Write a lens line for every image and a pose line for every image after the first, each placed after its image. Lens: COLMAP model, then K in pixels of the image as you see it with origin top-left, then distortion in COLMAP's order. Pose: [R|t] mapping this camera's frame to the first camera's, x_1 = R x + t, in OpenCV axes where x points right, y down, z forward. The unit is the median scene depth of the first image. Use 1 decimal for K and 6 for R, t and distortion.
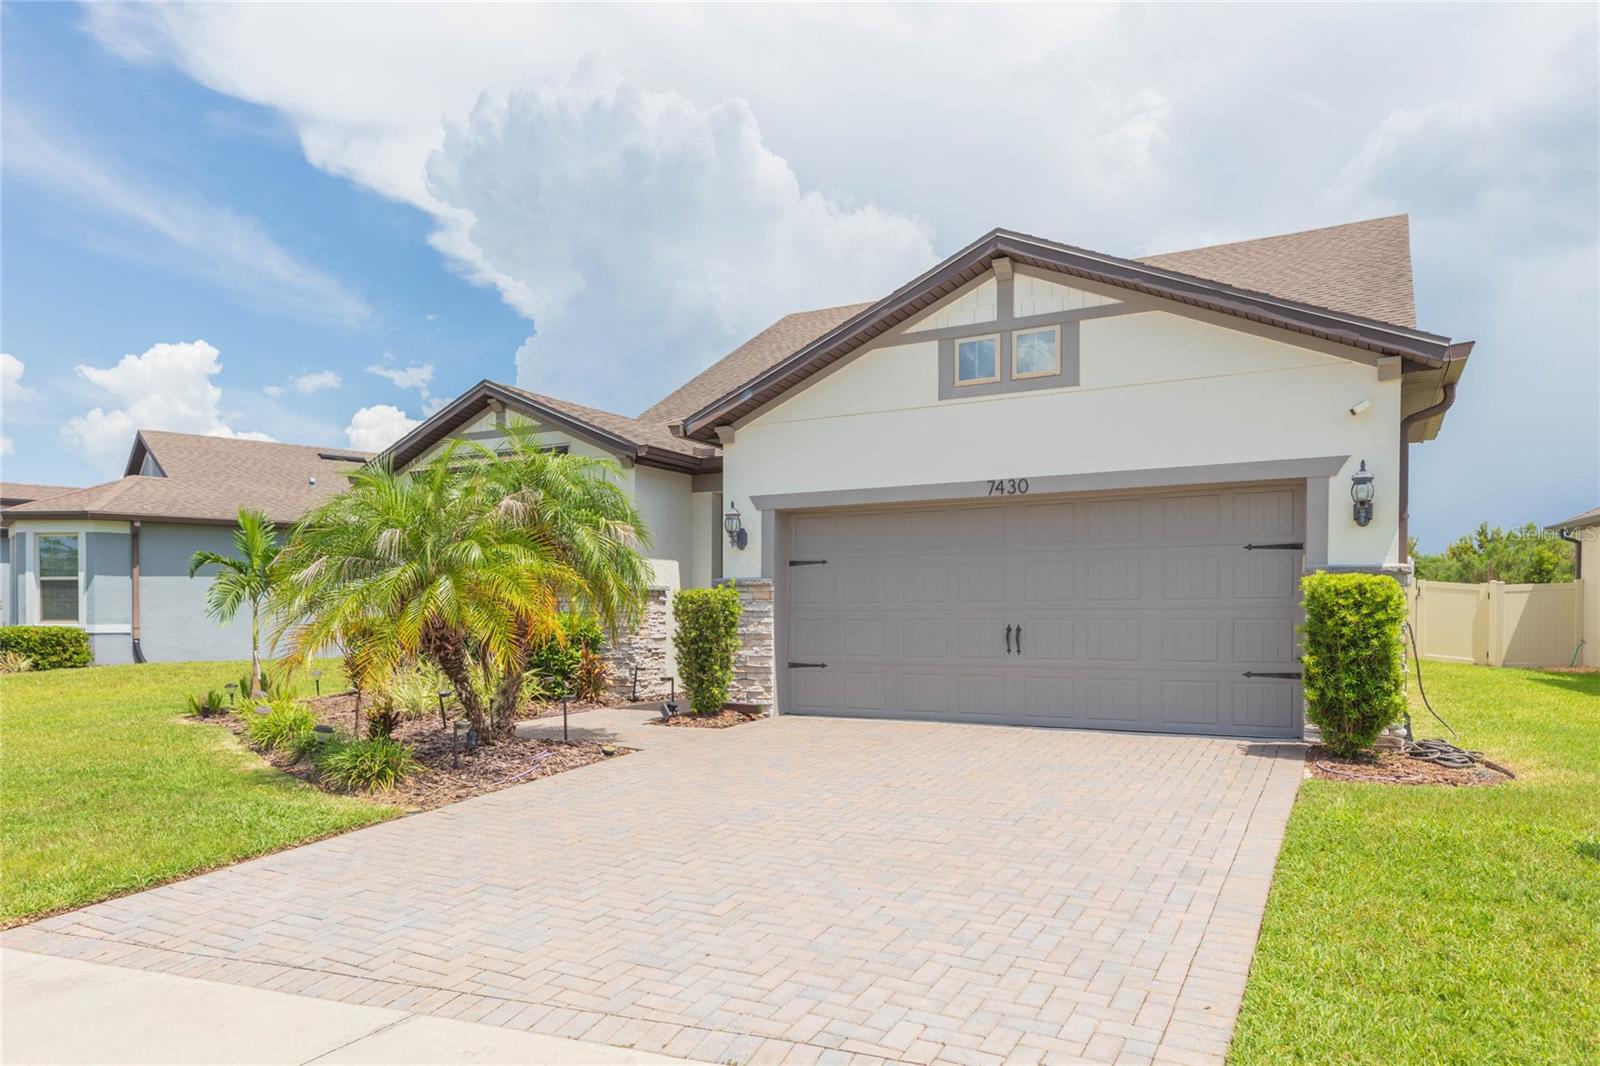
lens RADIAL K [[1057.9, 0, 721.6], [0, 1057.9, 595.9], [0, 0, 1]] dist [-0.002117, 0.002055]
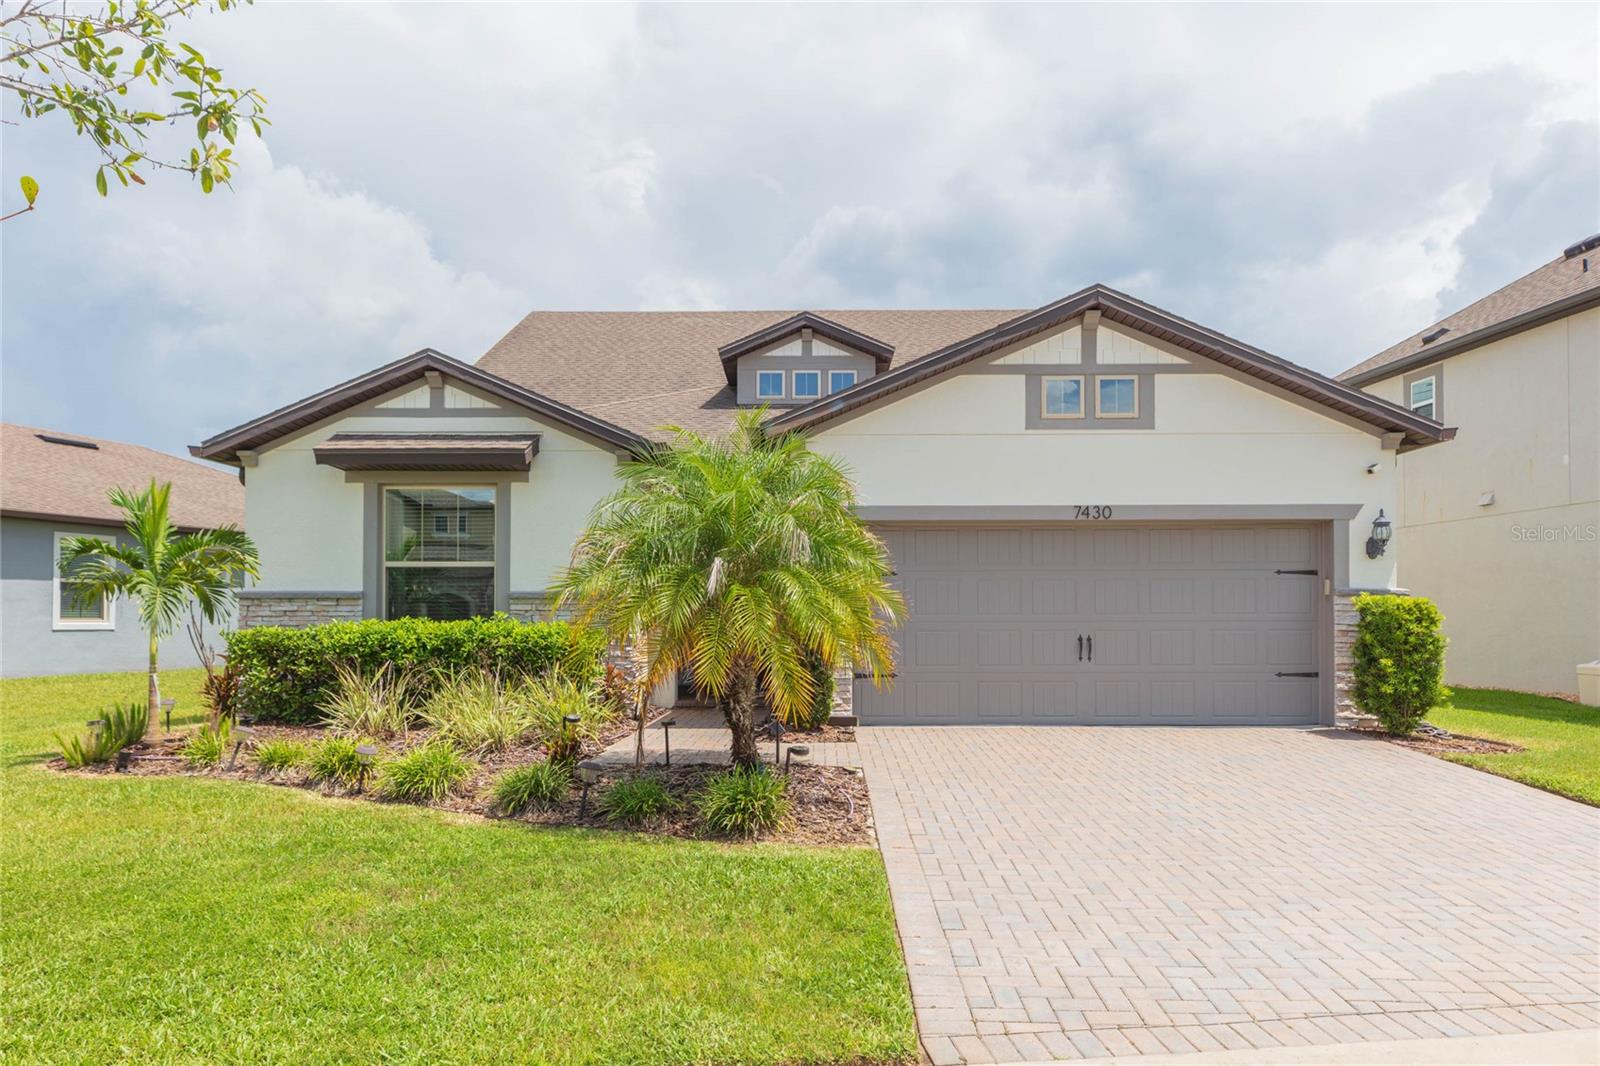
lens RADIAL K [[1053.9, 0, 761.3], [0, 1053.9, 571.8], [0, 0, 1]] dist [0.015513, -0.014613]
pose [[0.870509, 0.024675, 0.491534, -0.584046], [-0.009424, 0.999395, -0.033480, 0.000874], [-0.492062, 0.024512, 0.870215, 0.197517]]
